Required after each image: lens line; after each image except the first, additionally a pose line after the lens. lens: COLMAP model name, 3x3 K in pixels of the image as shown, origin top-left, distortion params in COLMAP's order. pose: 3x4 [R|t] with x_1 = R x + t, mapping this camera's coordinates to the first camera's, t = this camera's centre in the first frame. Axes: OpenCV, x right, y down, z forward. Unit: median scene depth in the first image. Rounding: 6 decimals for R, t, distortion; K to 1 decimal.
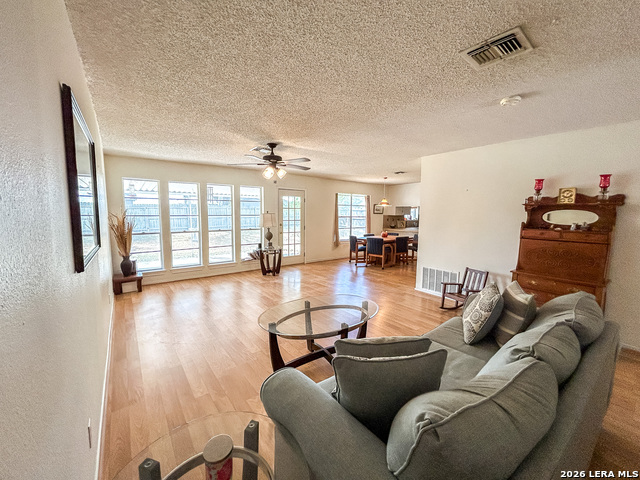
lens RADIAL K [[259.6, 0, 319.9], [0, 259.6, 240.3], [0, 0, 1]] dist [-0.003111, -0.000372]
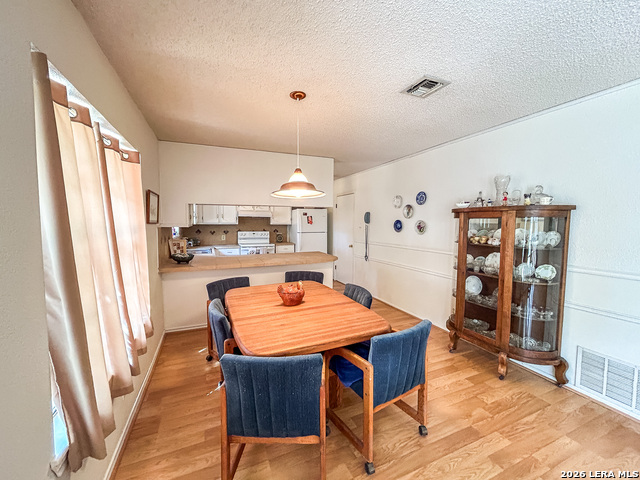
lens RADIAL K [[259.6, 0, 319.1], [0, 259.6, 241.3], [0, 0, 1]] dist [-0.003111, -0.000372]
pose [[0.247132, -0.080416, 0.965639, -0.028557], [0.104974, 0.992907, 0.055821, -0.118737], [-0.963279, 0.087572, 0.253821, 1.115904]]
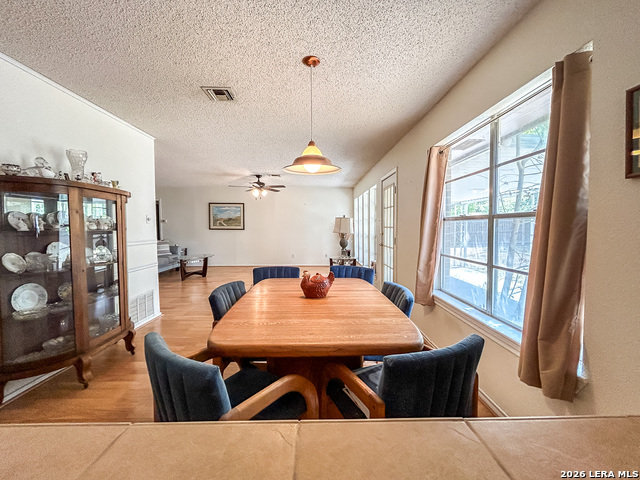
lens RADIAL K [[259.6, 0, 322.9], [0, 259.6, 238.3], [0, 0, 1]] dist [-0.003111, -0.000372]
pose [[-0.586302, 0.031516, -0.809479, 0.553538], [-0.087915, 0.990866, 0.102255, -0.115175], [0.805308, 0.131118, -0.578175, 1.429526]]
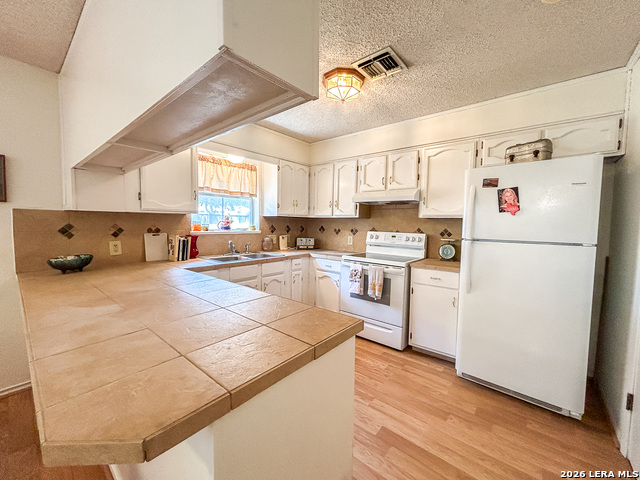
lens RADIAL K [[259.6, 0, 320.4], [0, 259.6, 242.7], [0, 0, 1]] dist [-0.003111, -0.000372]
pose [[0.974746, -0.010549, 0.223065, 0.666337], [0.017171, 0.999467, -0.027768, -0.093881], [-0.222653, 0.030897, 0.974408, 1.152720]]
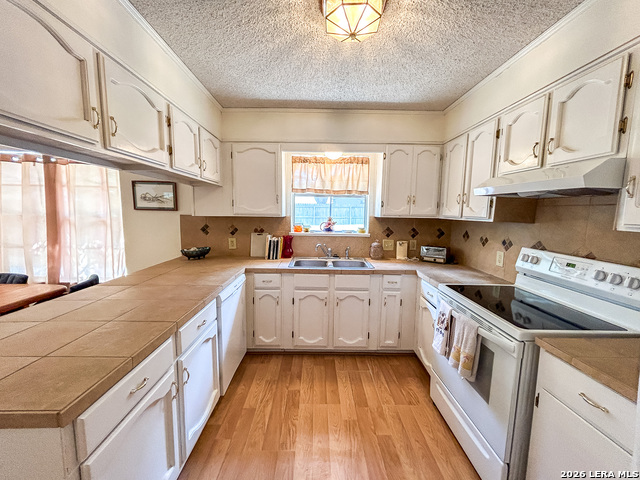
lens RADIAL K [[259.6, 0, 319.2], [0, 259.6, 241.8], [0, 0, 1]] dist [-0.003111, -0.000372]
pose [[0.804953, 0.072834, -0.588852, 0.883223], [-0.073038, 0.997053, 0.023482, -0.129214], [0.588826, 0.024107, 0.807900, 1.295482]]
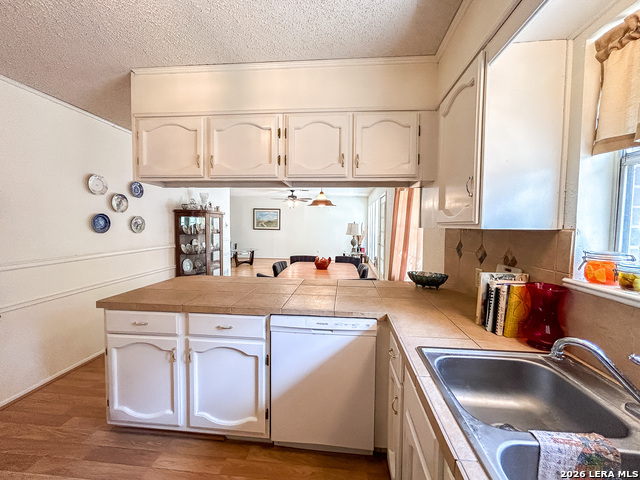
lens RADIAL K [[259.6, 0, 320.9], [0, 259.6, 238.4], [0, 0, 1]] dist [-0.003111, -0.000372]
pose [[-0.678905, 0.023647, -0.733846, 0.769429], [-0.095688, 0.988107, 0.120364, -0.161638], [0.727965, 0.151936, -0.668568, 1.658685]]
